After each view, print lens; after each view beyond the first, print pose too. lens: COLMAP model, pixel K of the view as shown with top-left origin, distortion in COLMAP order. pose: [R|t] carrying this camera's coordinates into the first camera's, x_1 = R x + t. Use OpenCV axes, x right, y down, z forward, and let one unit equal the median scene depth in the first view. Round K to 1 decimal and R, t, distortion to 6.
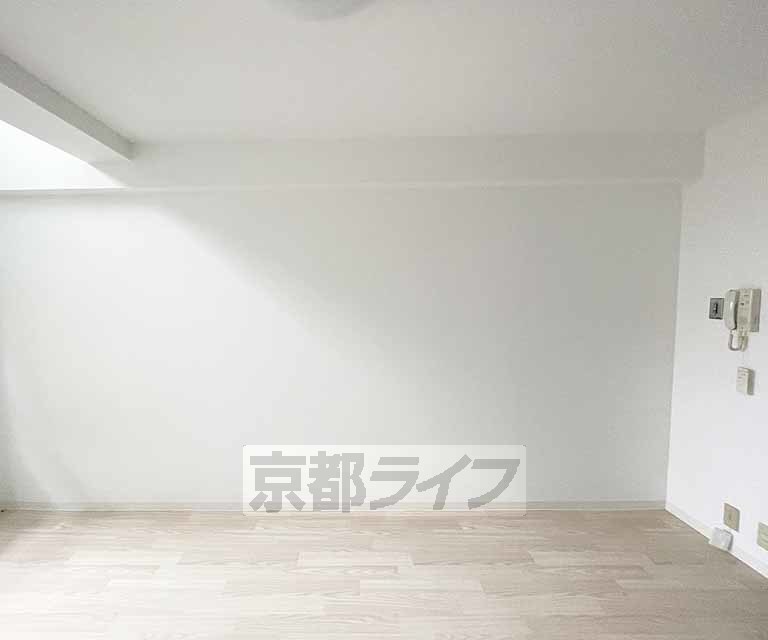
lens RADIAL K [[399.1, 0, 384.0], [0, 399.1, 320.0], [0, 0, 1]] dist [0.000723, 0.000495]
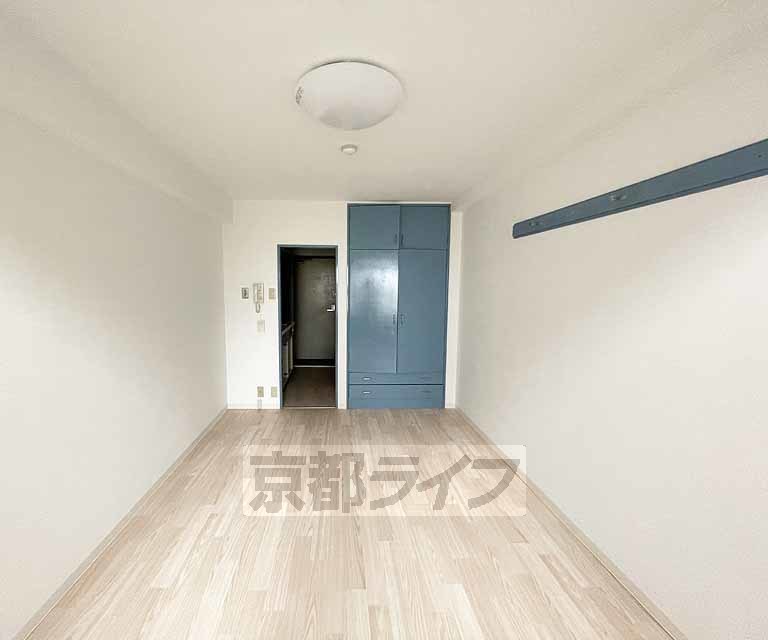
lens RADIAL K [[344.9, 0, 384.0], [0, 344.9, 320.0], [0, 0, 1]] dist [0.000006, -0.000003]
pose [[-0.150329, -0.087974, 0.984714, -0.982377], [0.086223, 0.991071, 0.101705, -0.010976], [-0.984869, 0.100194, -0.141401, 0.574626]]
